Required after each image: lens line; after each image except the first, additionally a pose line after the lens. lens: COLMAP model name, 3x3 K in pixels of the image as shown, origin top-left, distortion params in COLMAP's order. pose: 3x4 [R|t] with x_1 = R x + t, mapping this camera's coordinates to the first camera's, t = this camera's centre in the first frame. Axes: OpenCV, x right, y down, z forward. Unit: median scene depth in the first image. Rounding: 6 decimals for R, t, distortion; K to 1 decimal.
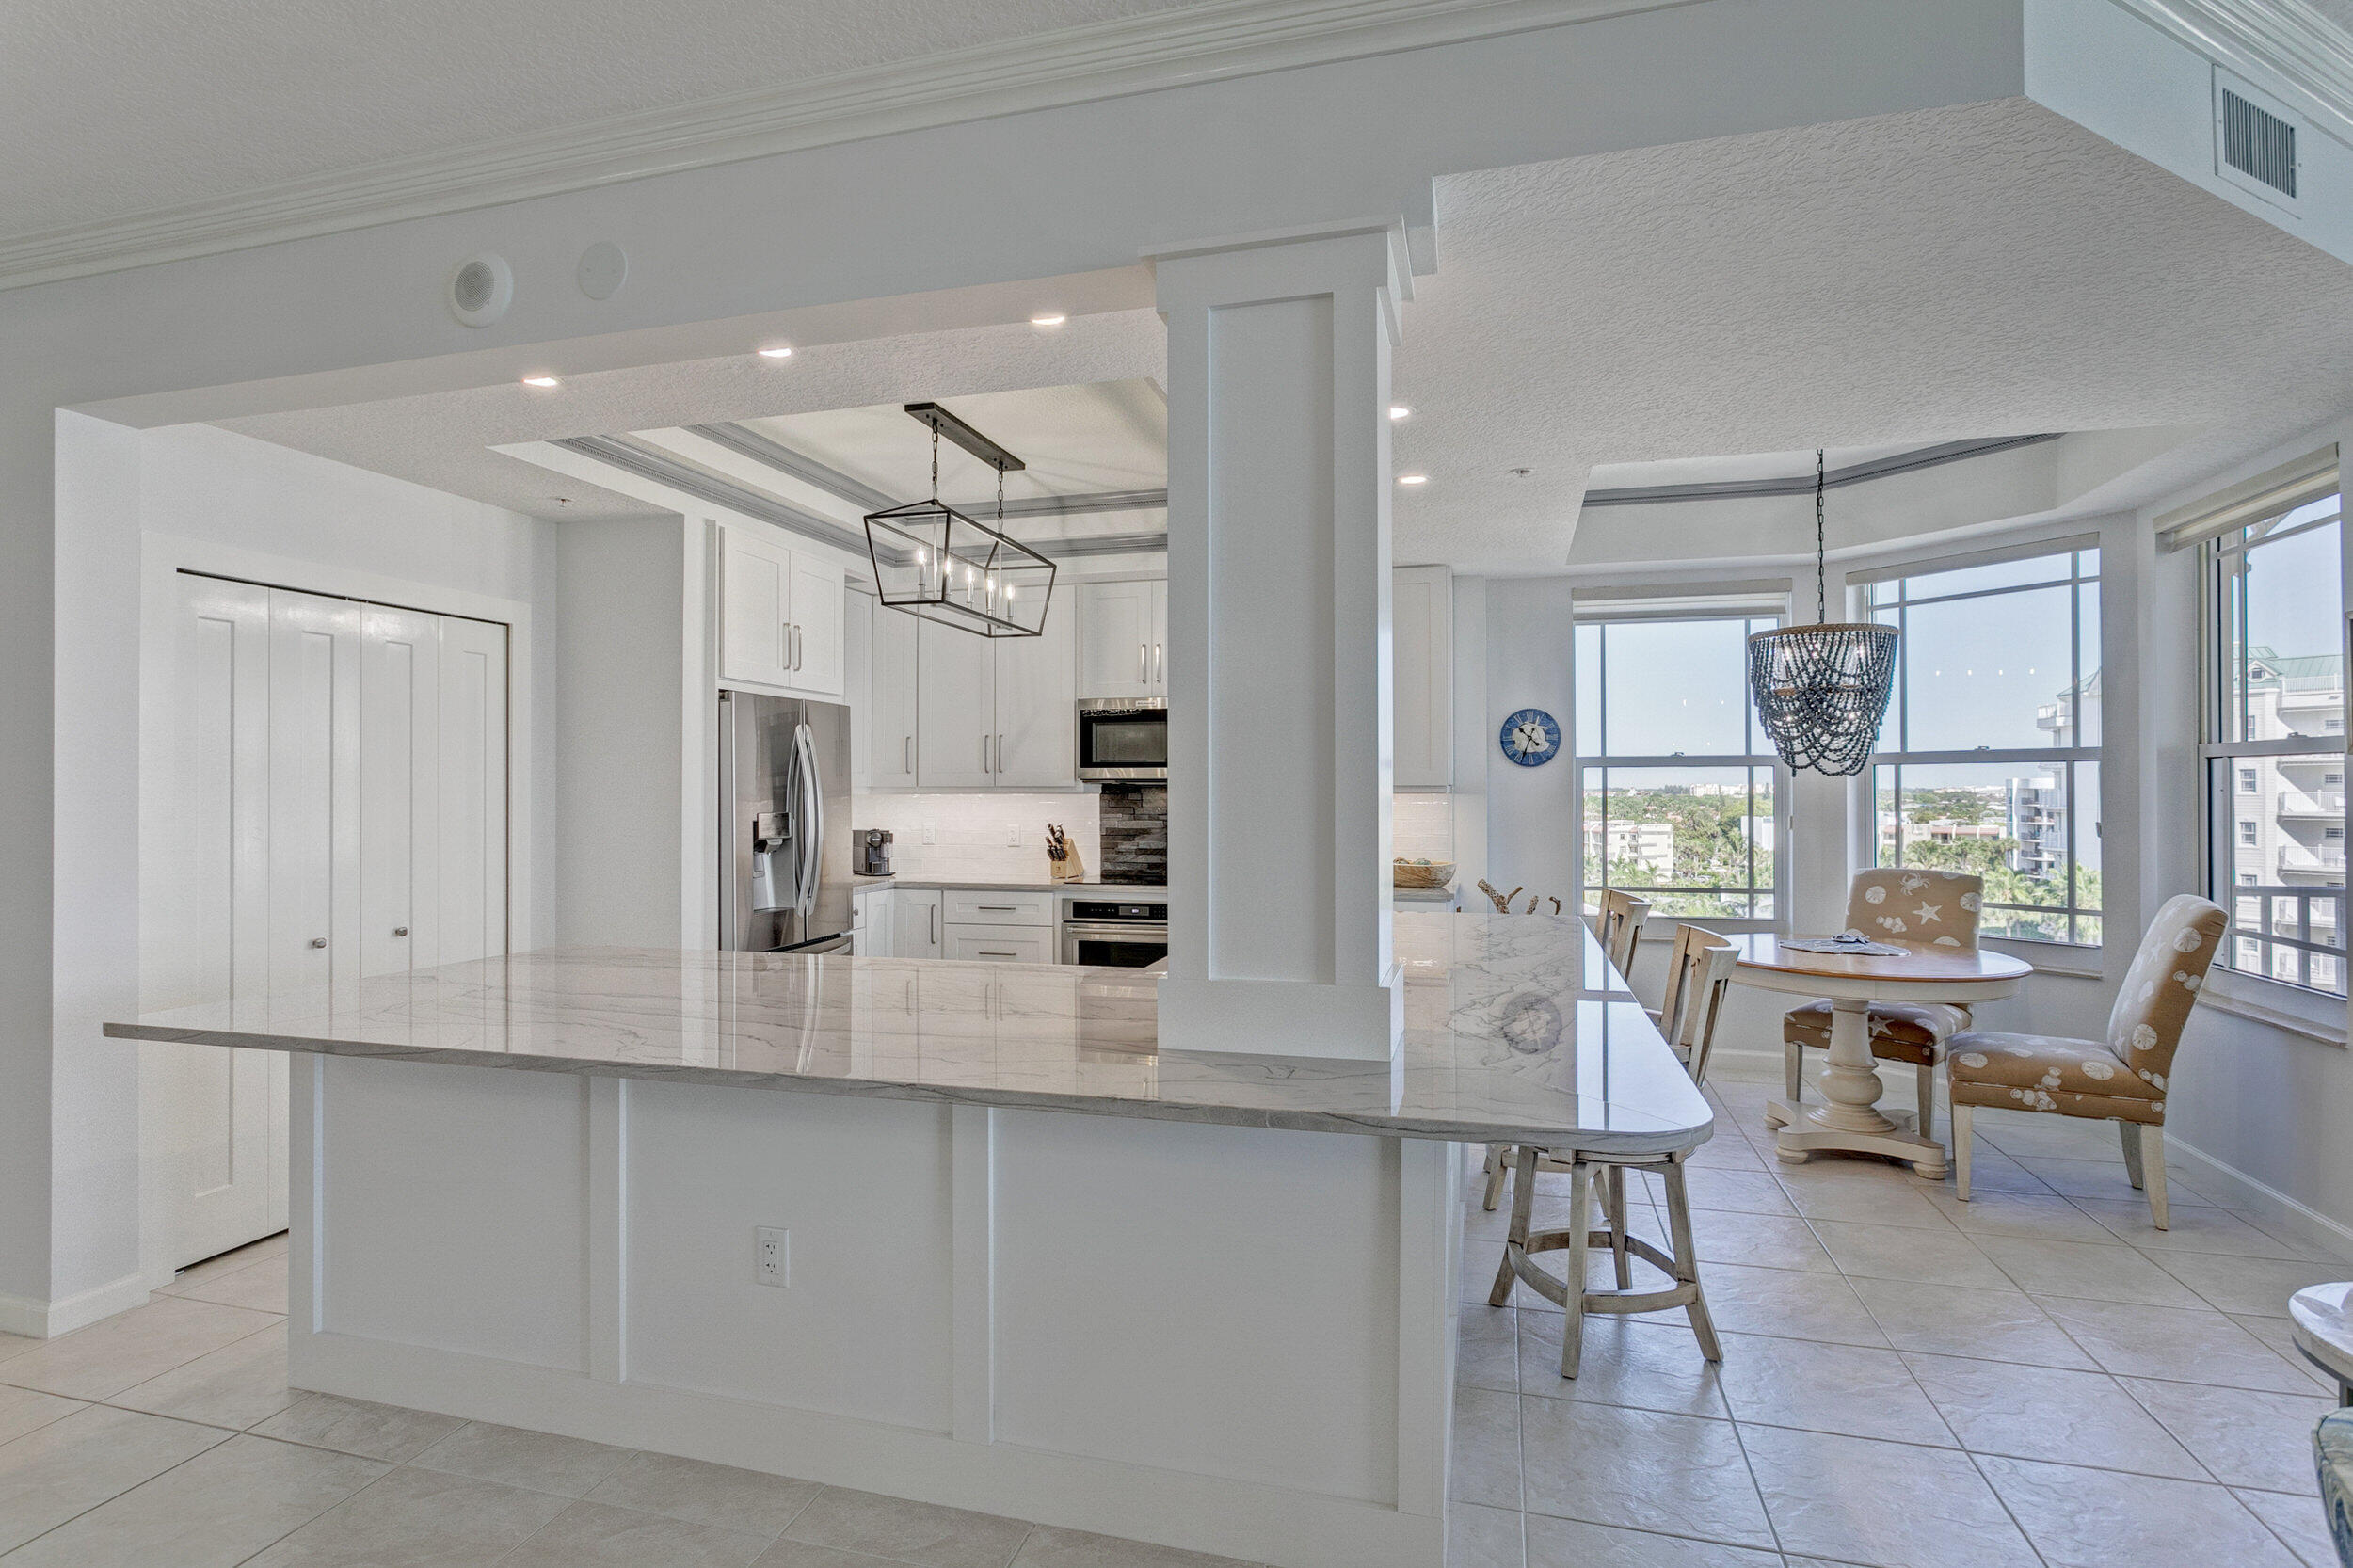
lens RADIAL K [[1176.9, 0, 1189.5], [0, 1176.9, 776.0], [0, 0, 1]] dist [-0.005373, 0.003913]
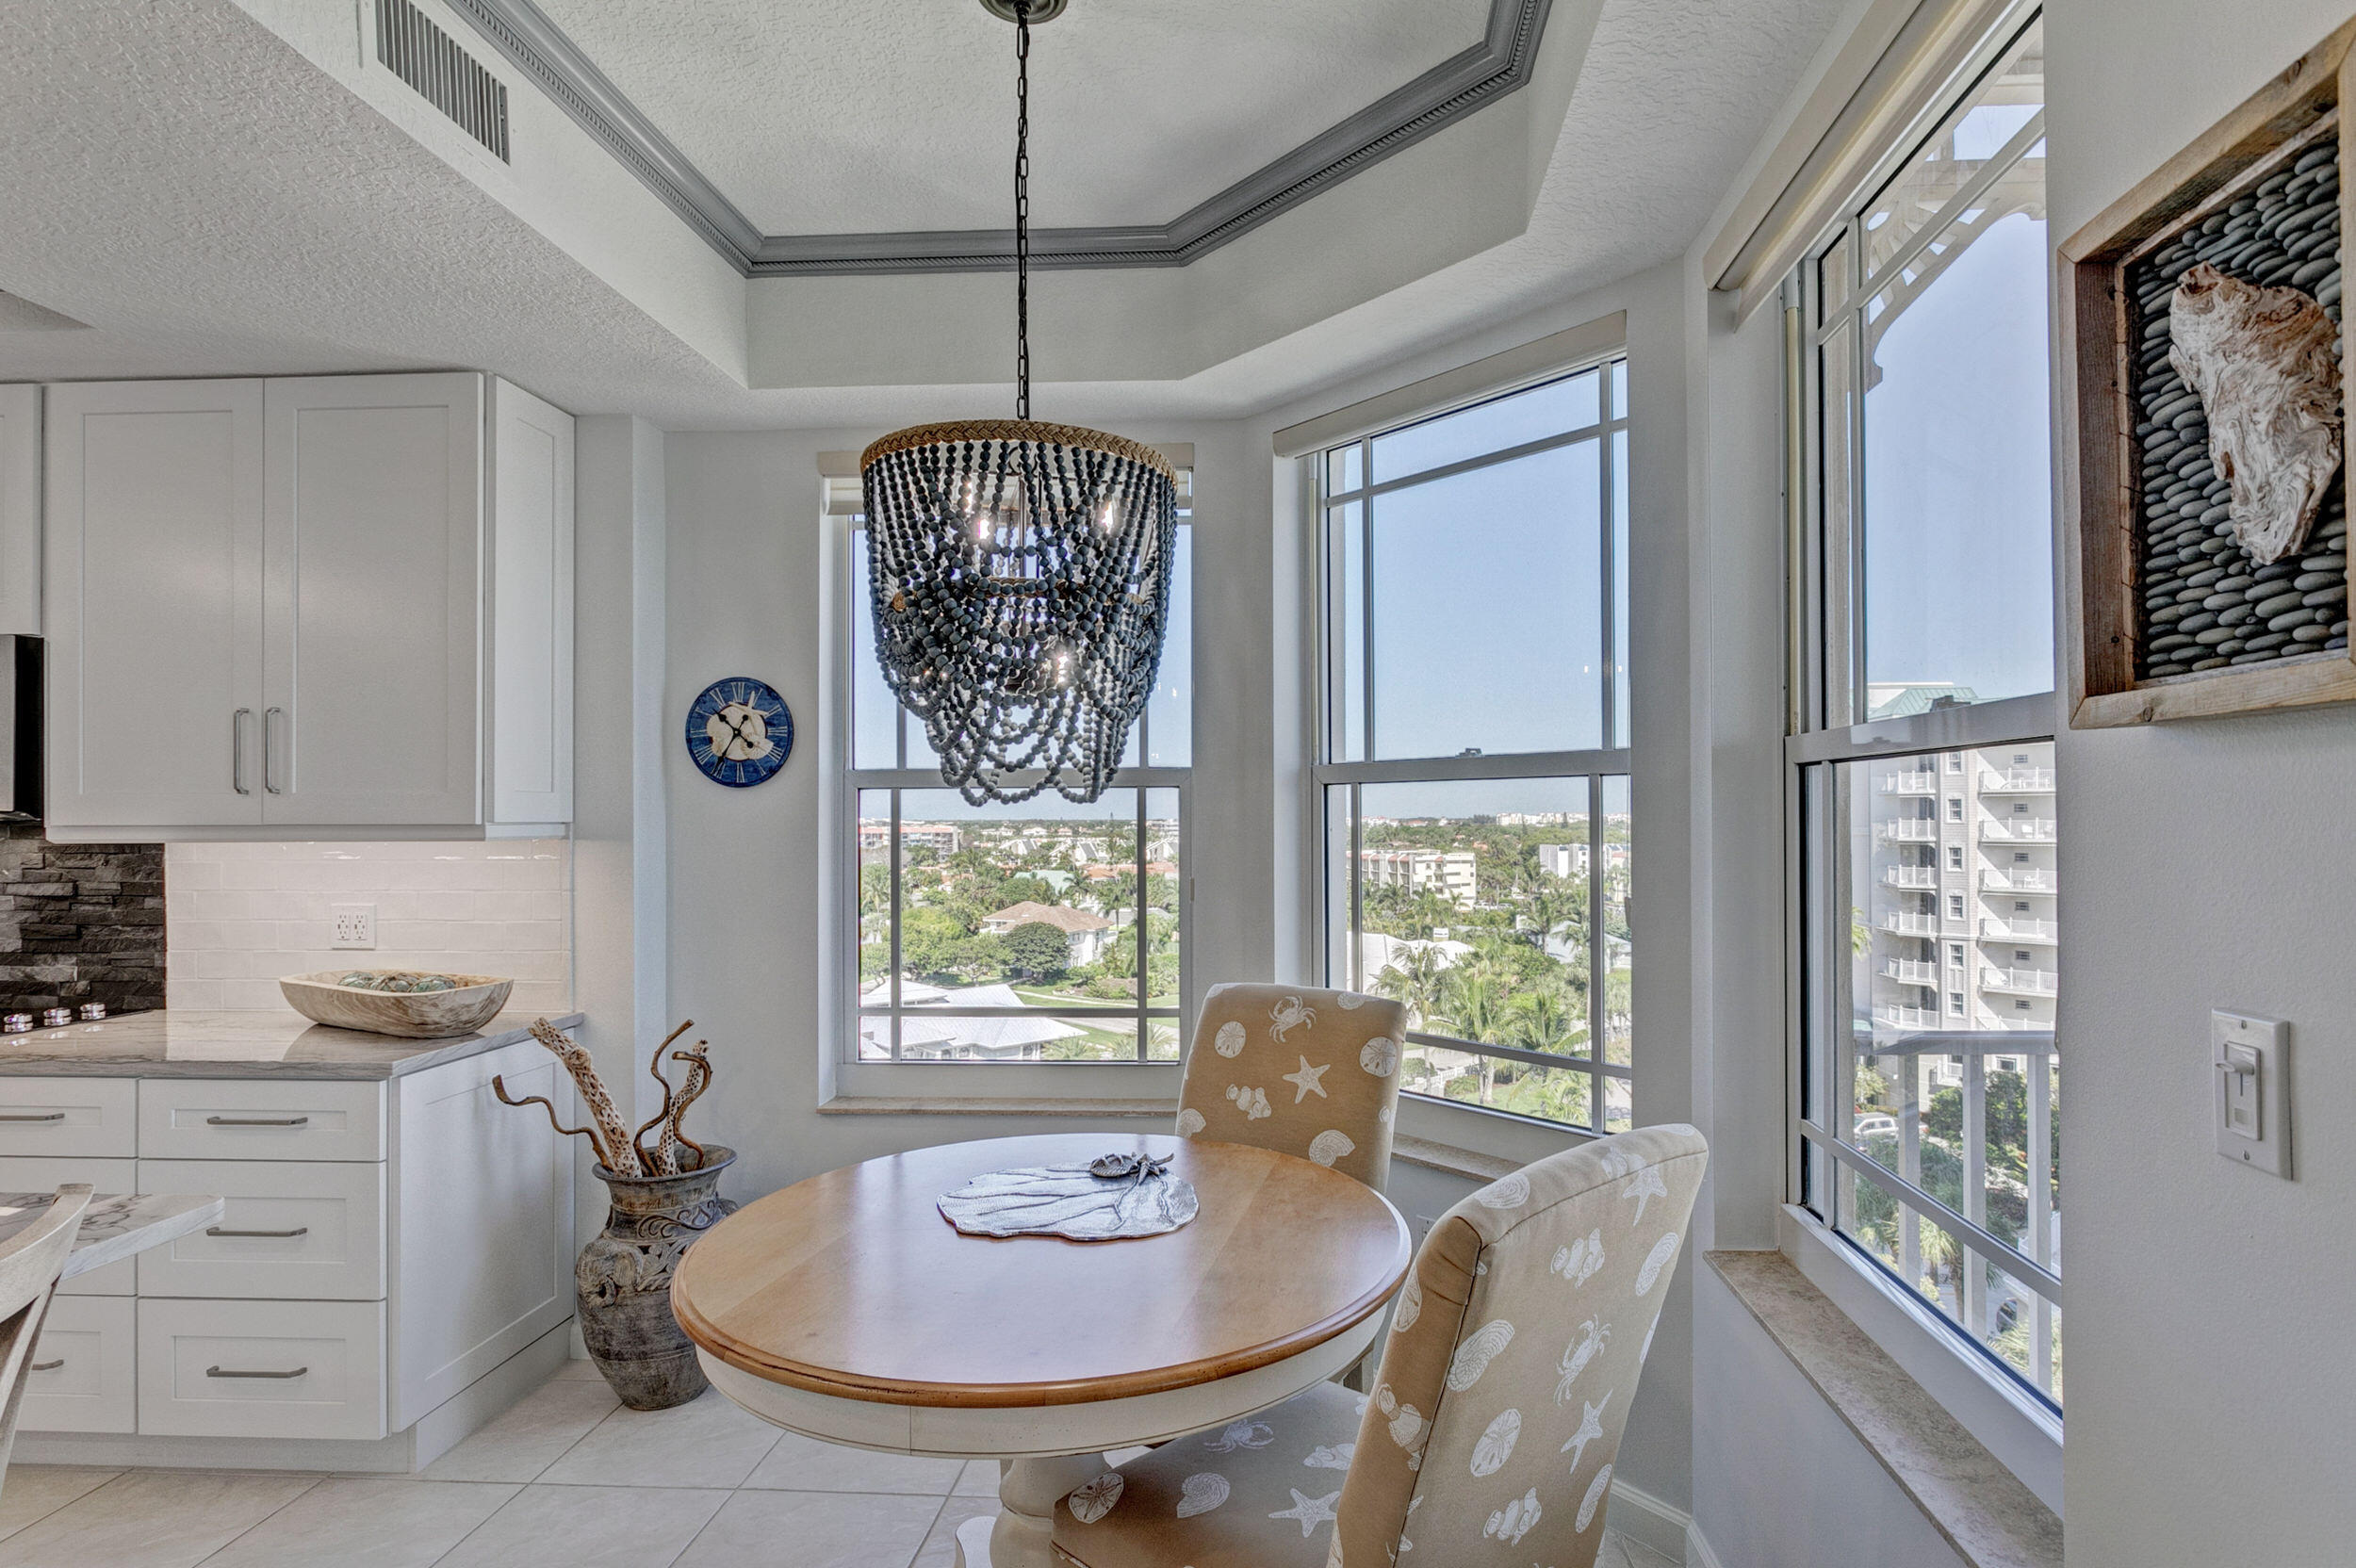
lens RADIAL K [[1178.4, 0, 1282.2], [0, 1178.4, 796.6], [0, 0, 1]] dist [-0.005373, 0.003913]
pose [[0.975588, 0.002540, 0.219592, 0.417747], [-0.000577, 0.999959, -0.009003, 0.000782], [-0.219606, 0.008656, 0.975550, 0.438710]]
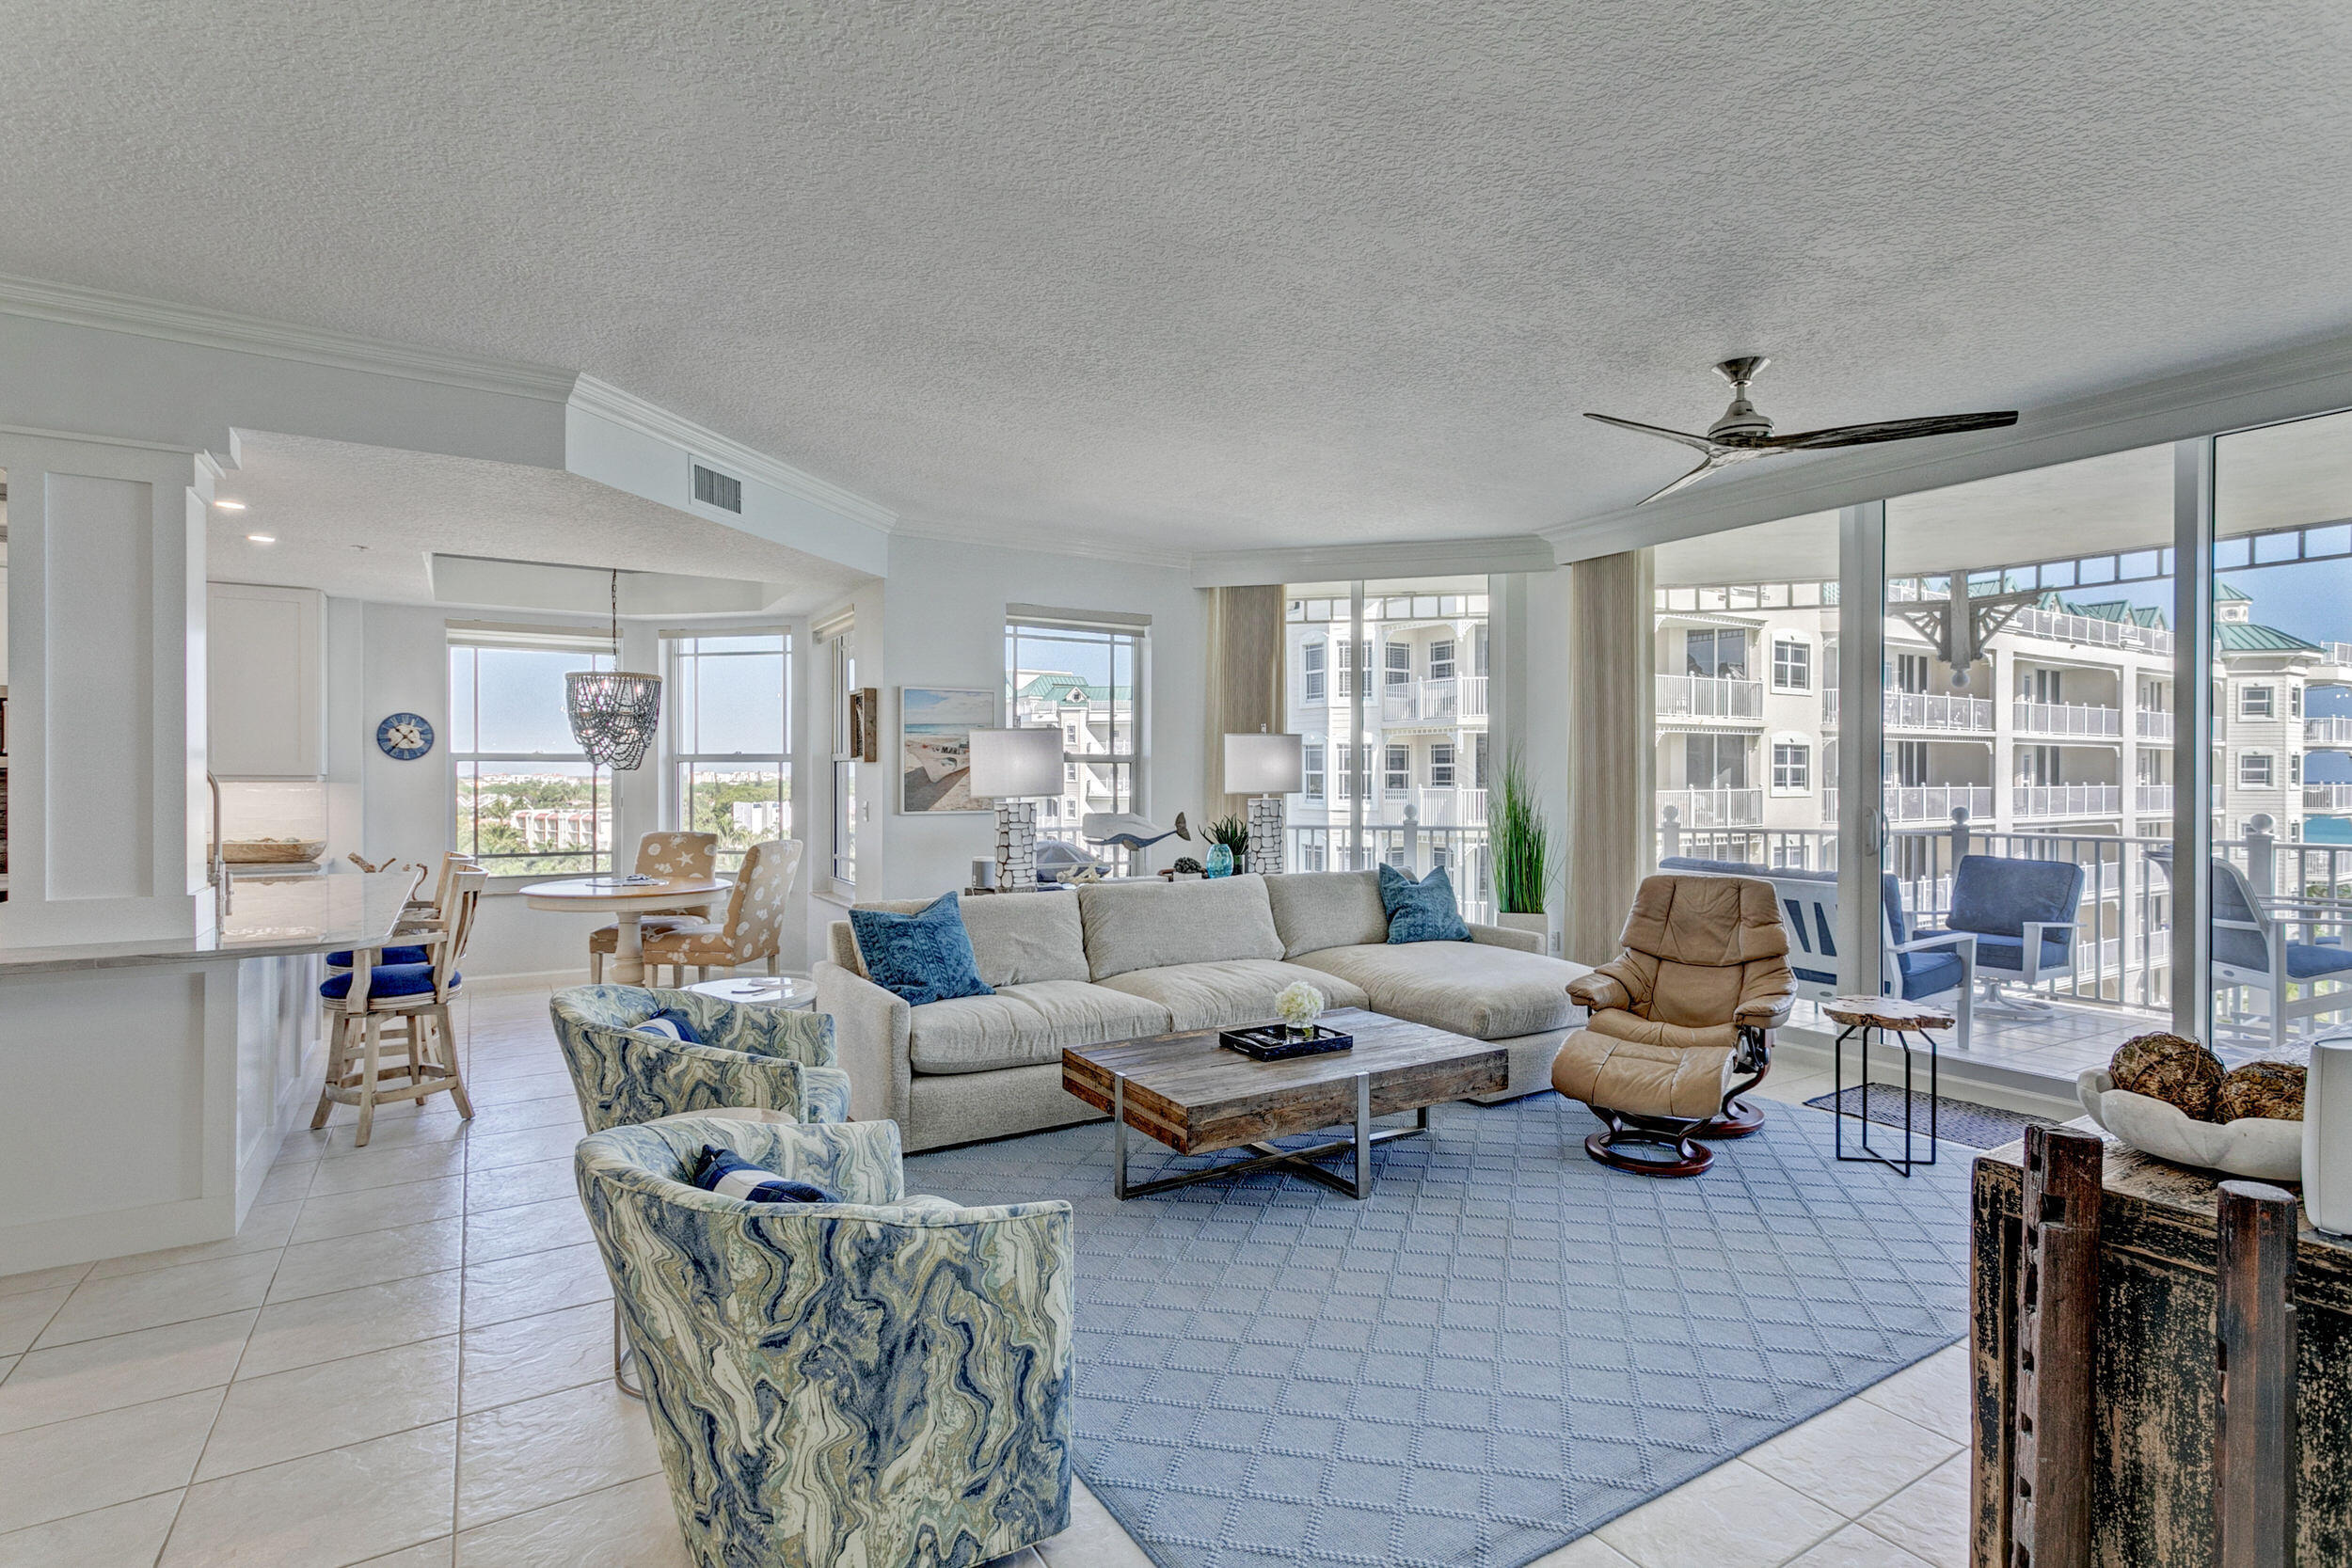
lens RADIAL K [[1136.7, 0, 1177.8], [0, 1136.7, 780.8], [0, 0, 1]] dist [0.005626, 0.000535]
pose [[0.689559, -0.000535, 0.724229, -0.017281], [-0.009672, 0.999904, 0.009948, -0.006450], [-0.724165, -0.013865, 0.689488, -0.414342]]
